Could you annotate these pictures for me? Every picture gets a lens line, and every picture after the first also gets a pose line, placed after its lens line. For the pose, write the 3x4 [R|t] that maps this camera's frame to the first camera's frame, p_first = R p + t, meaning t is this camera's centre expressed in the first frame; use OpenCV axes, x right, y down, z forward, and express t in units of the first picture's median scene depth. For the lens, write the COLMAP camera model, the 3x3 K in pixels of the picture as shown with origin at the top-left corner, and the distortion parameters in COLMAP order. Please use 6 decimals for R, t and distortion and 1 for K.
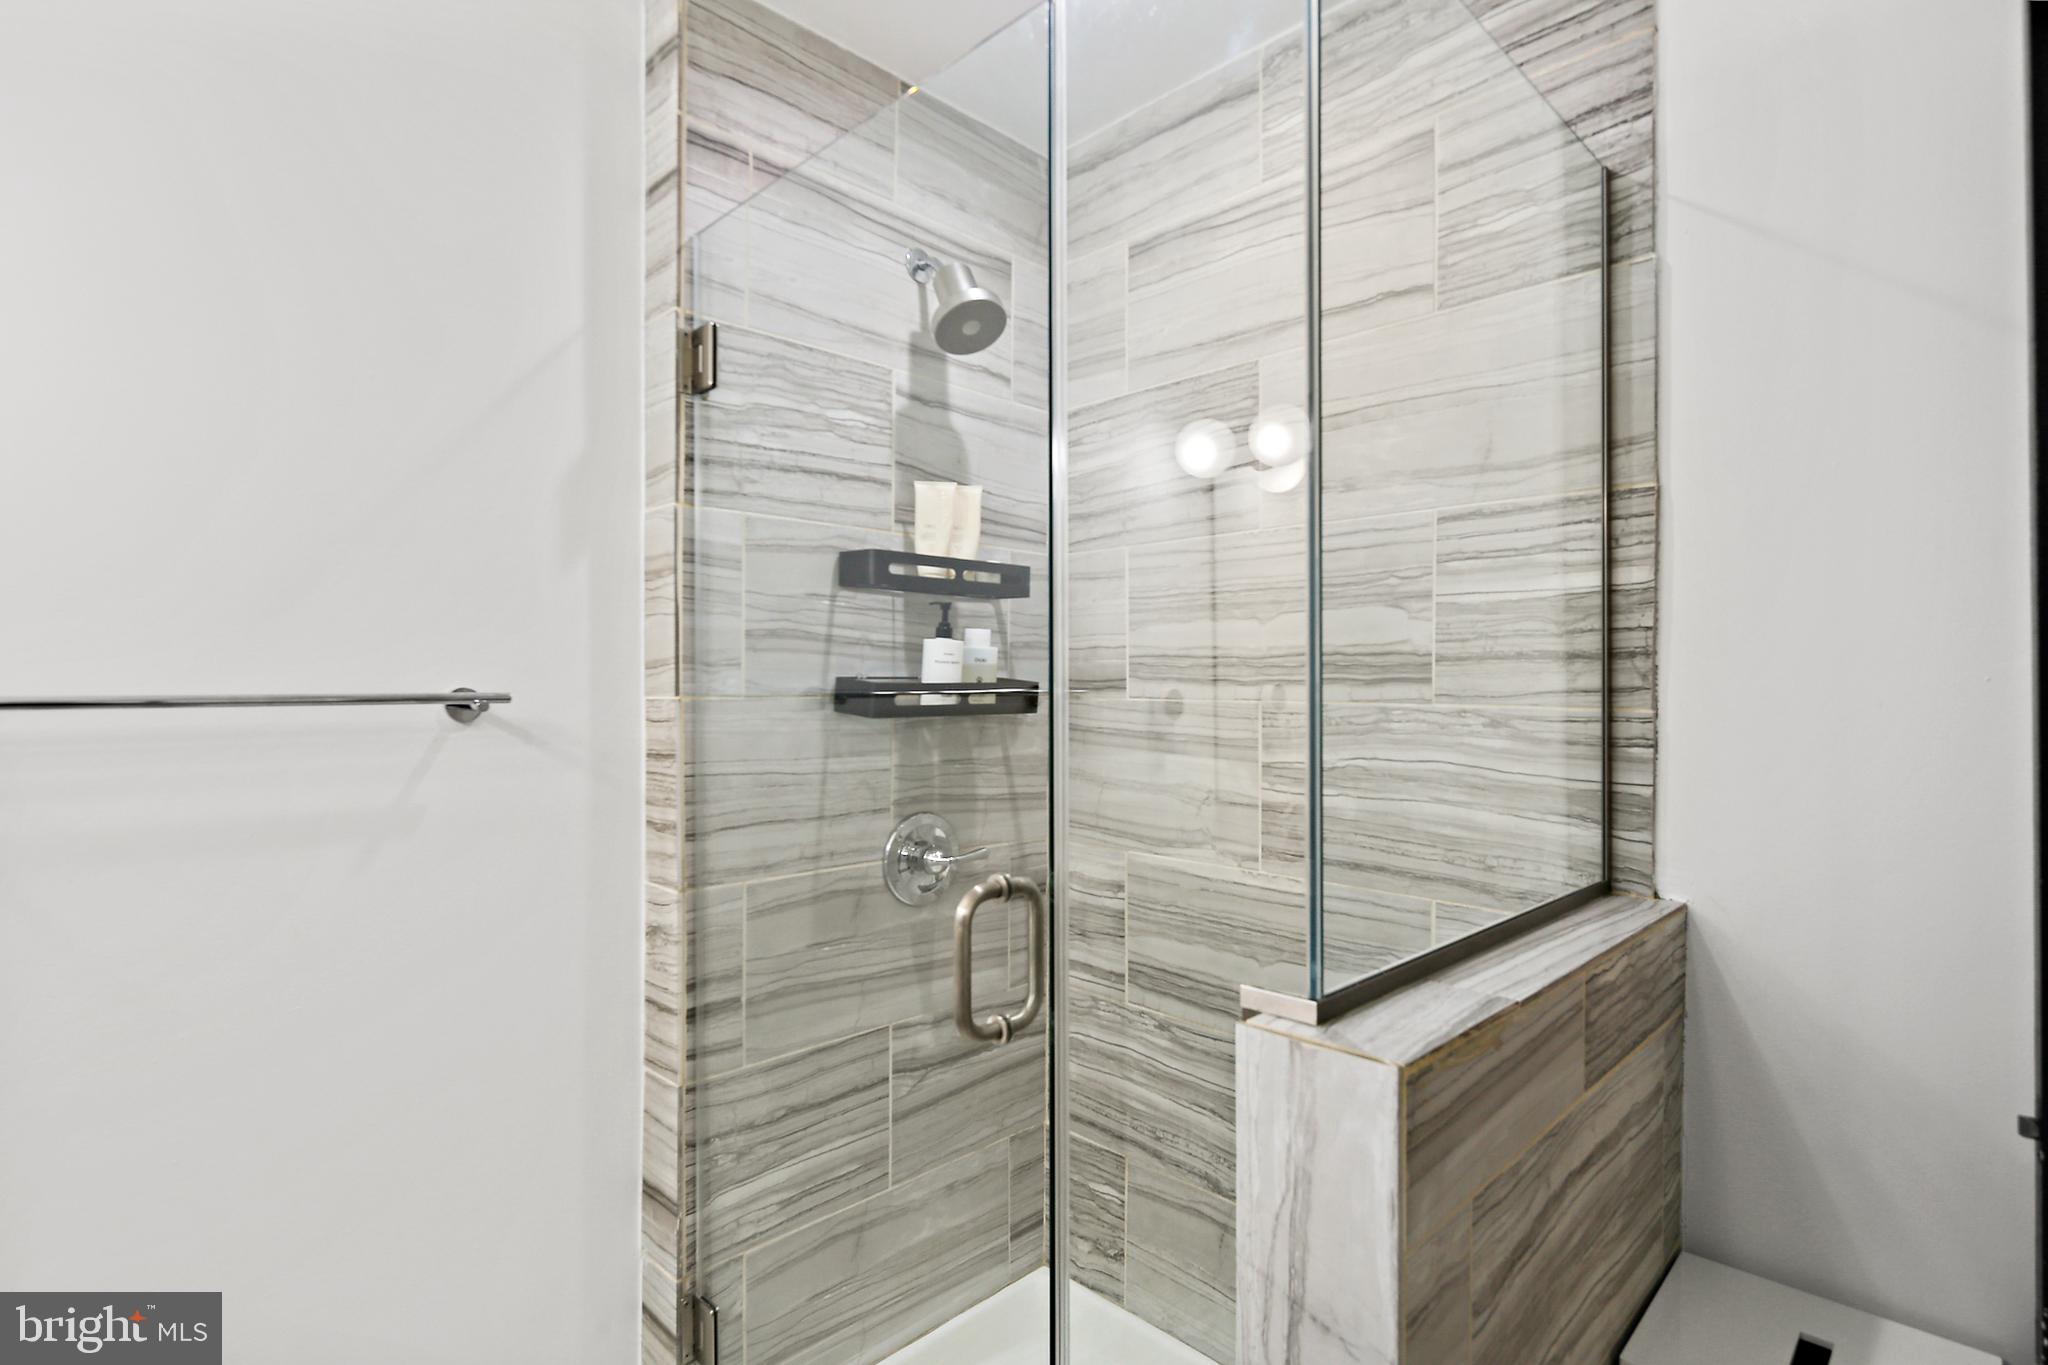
lens RADIAL K [[998.1, 0, 1029.3], [0, 998.1, 680.6], [0, 0, 1]] dist [0.001966, -0.003007]
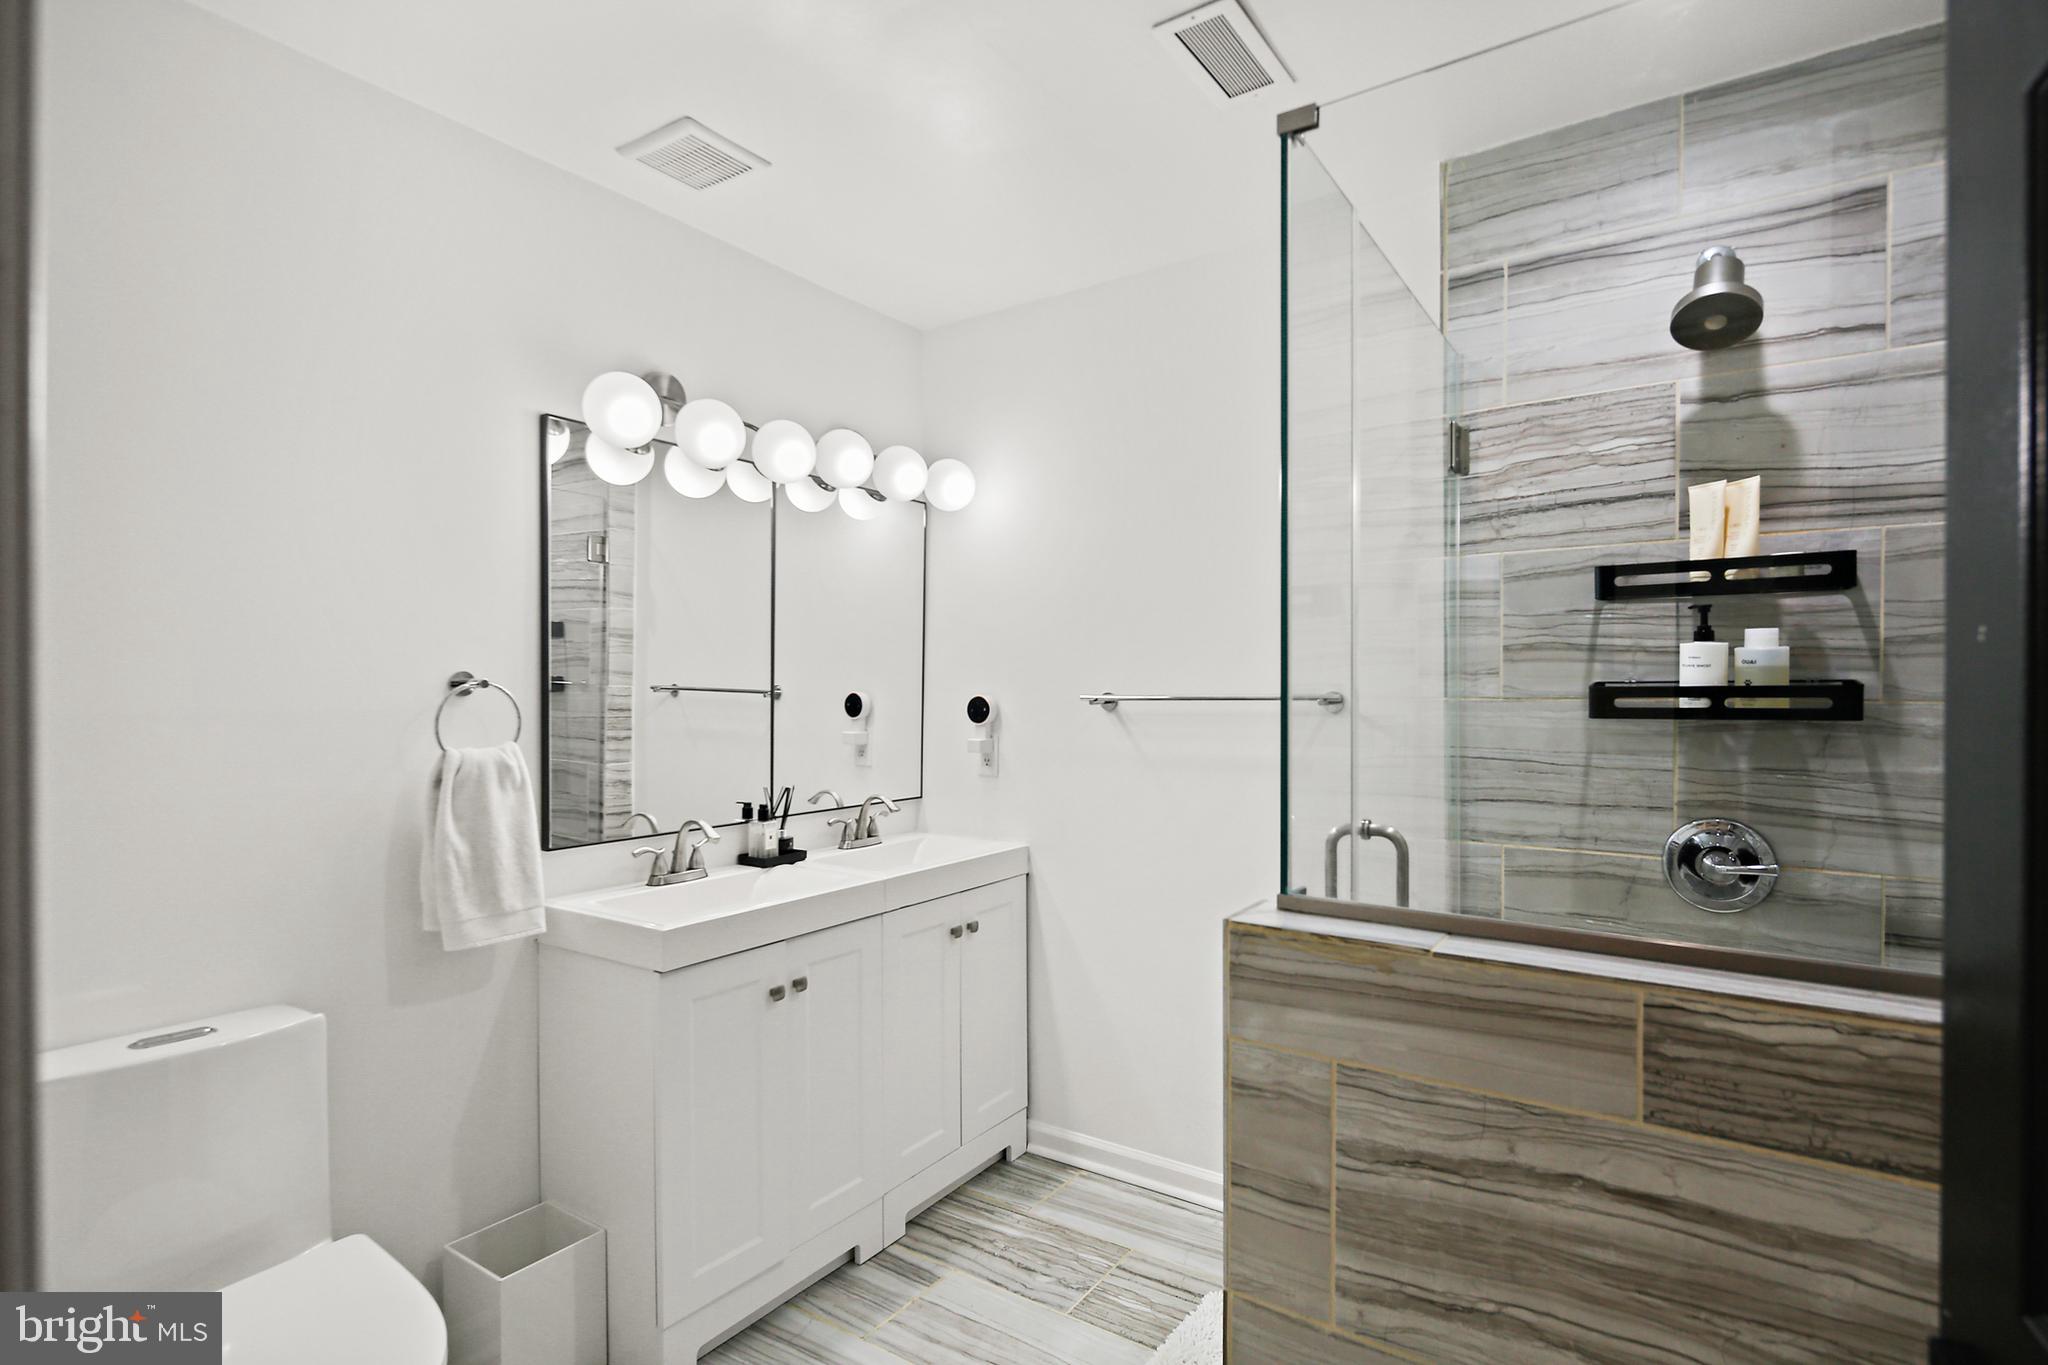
lens RADIAL K [[998.1, 0, 1025.5], [0, 998.1, 692.5], [0, 0, 1]] dist [0.001966, -0.003007]
pose [[0.194301, -0.002459, -0.980939, 0.770946], [0.003458, 0.999992, -0.001822, 0.008170], [0.980936, -0.003038, 0.194308, 0.147886]]
